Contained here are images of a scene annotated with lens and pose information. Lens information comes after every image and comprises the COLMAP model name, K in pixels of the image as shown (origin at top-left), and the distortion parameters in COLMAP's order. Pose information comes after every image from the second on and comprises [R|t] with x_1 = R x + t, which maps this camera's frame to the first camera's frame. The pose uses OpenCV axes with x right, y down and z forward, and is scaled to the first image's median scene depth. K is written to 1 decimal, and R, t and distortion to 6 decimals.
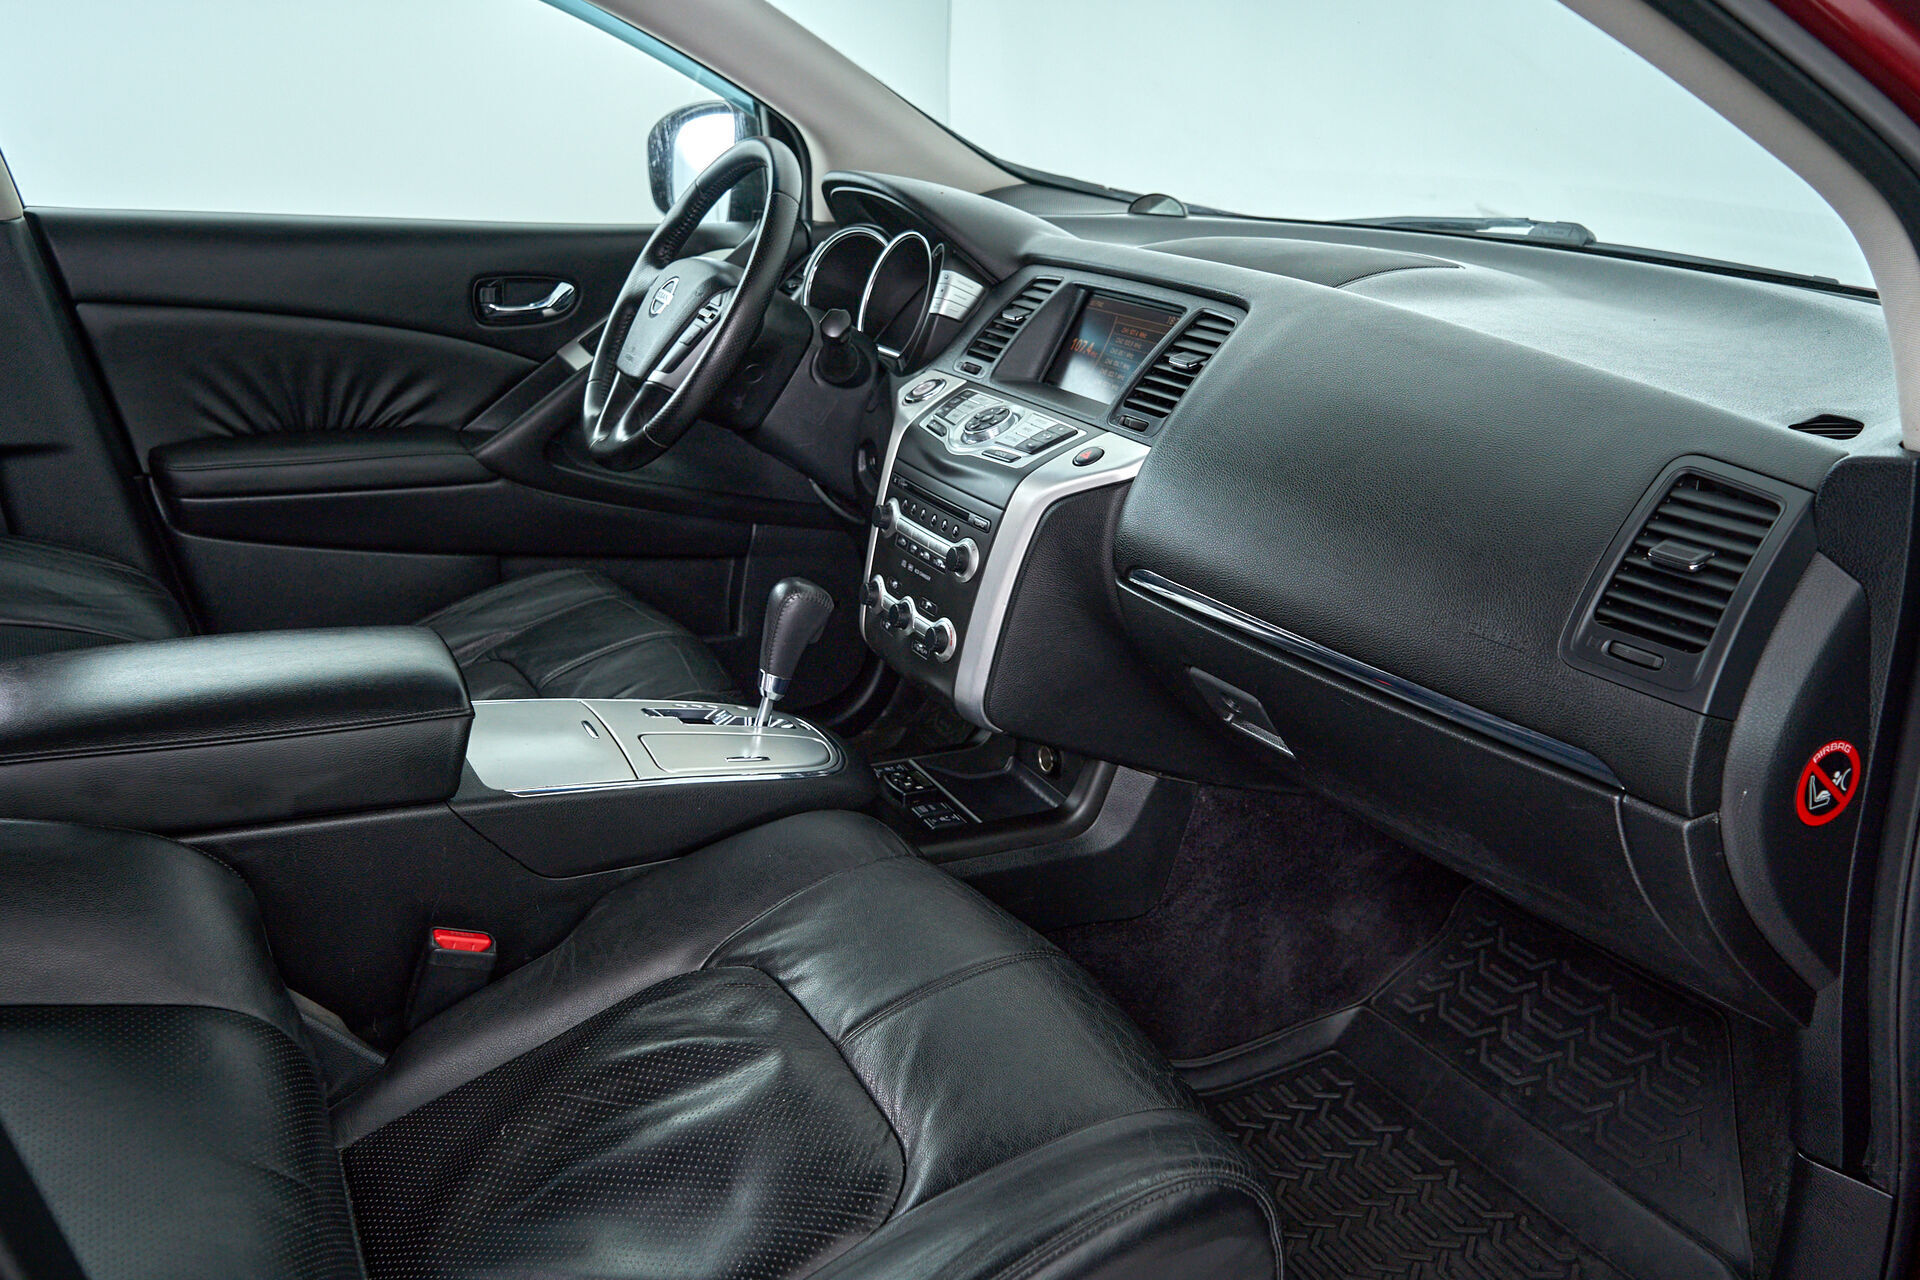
lens RADIAL K [[1552.7, 0, 969.3], [0, 1552.7, 649.1], [0, 0, 1]] dist [0.003923, -0.005815]
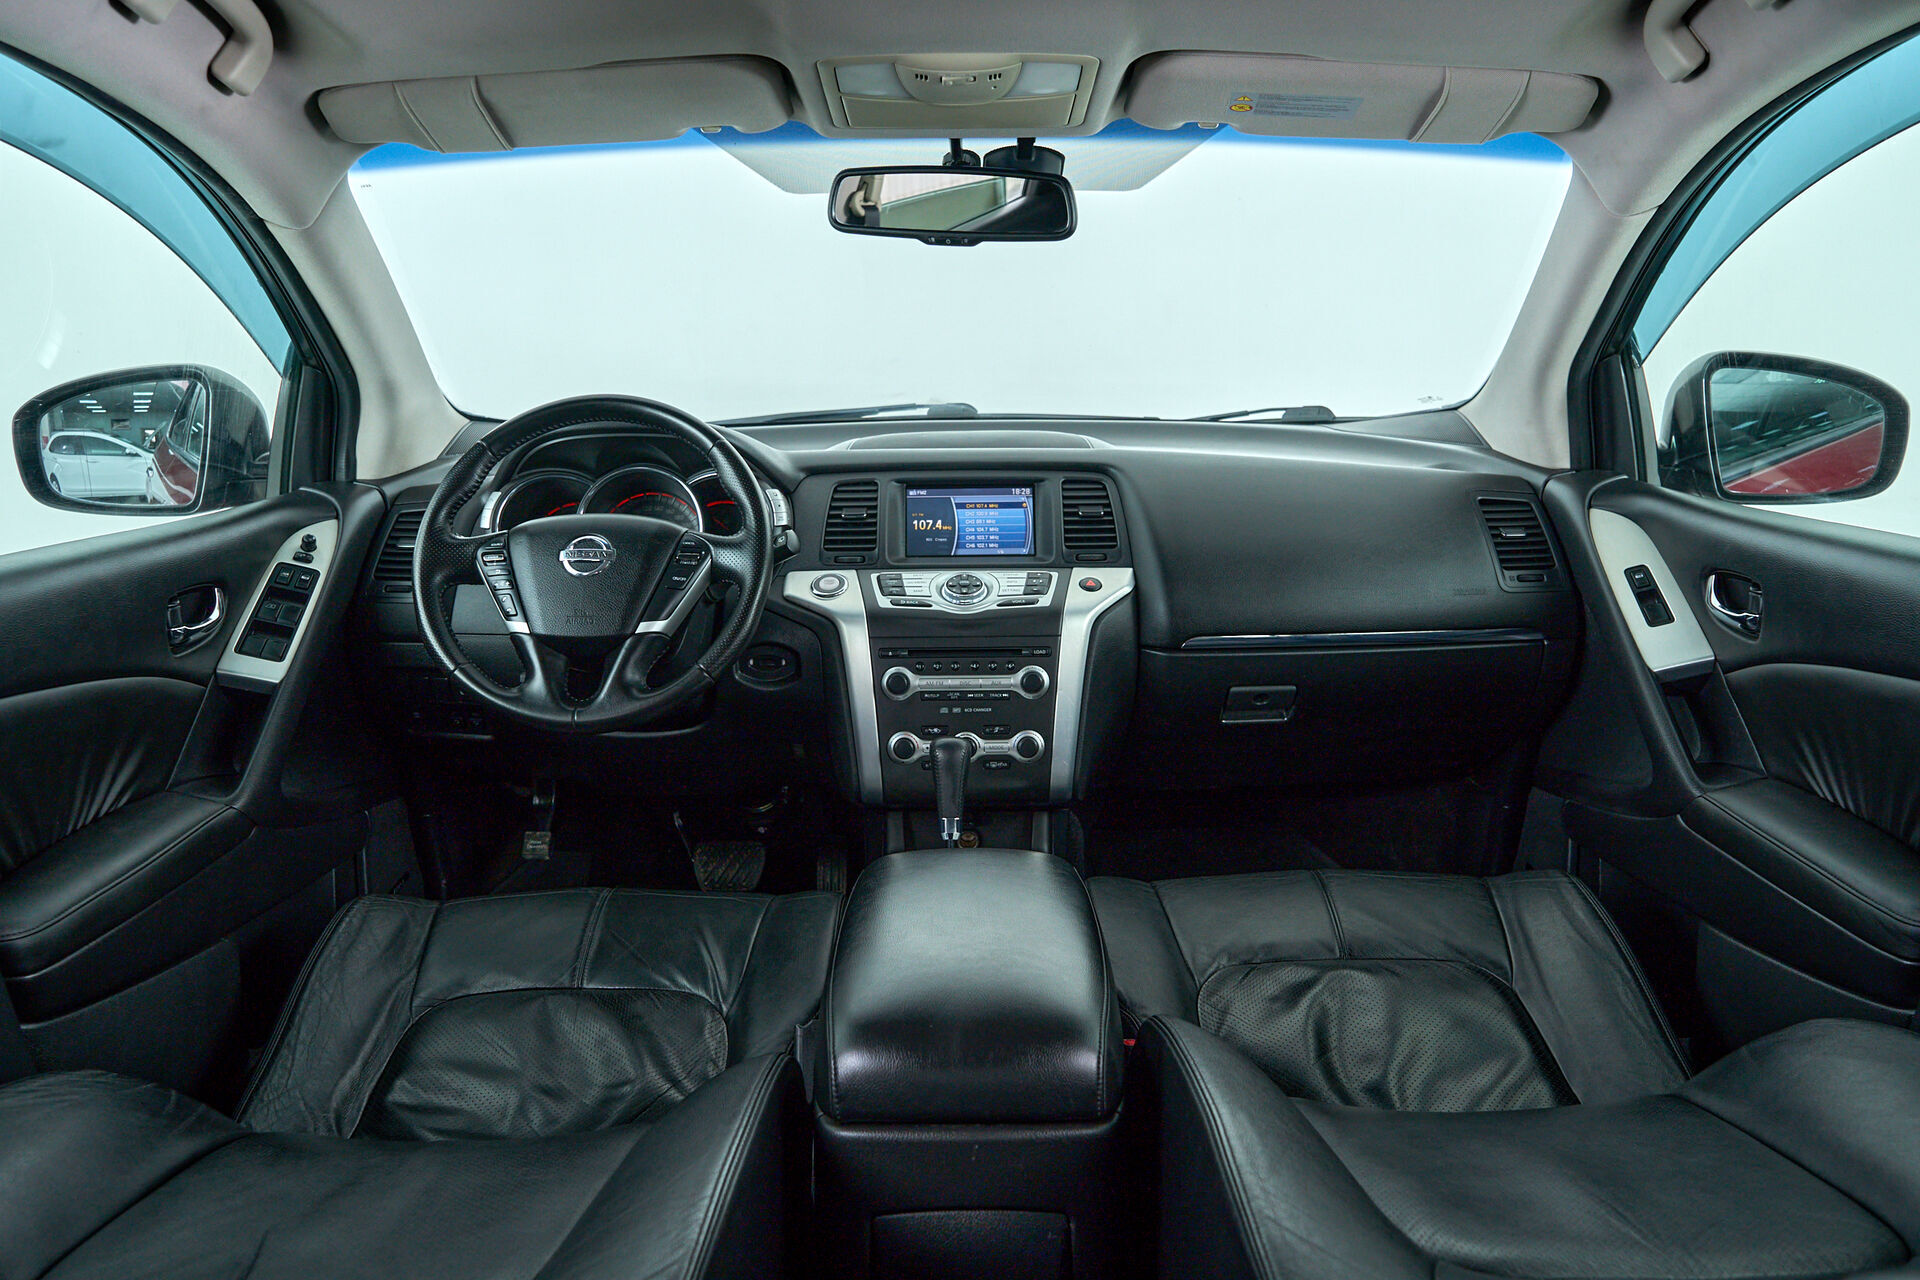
lens RADIAL K [[1552.7, 0, 960.9], [0, 1552.7, 634.2], [0, 0, 1]] dist [0.003923, -0.005815]
pose [[0.455890, -0.219546, 0.862533, -1.005916], [0.319200, 0.944962, 0.071814, -0.181338], [-0.830828, 0.242581, 0.500878, 0.322047]]
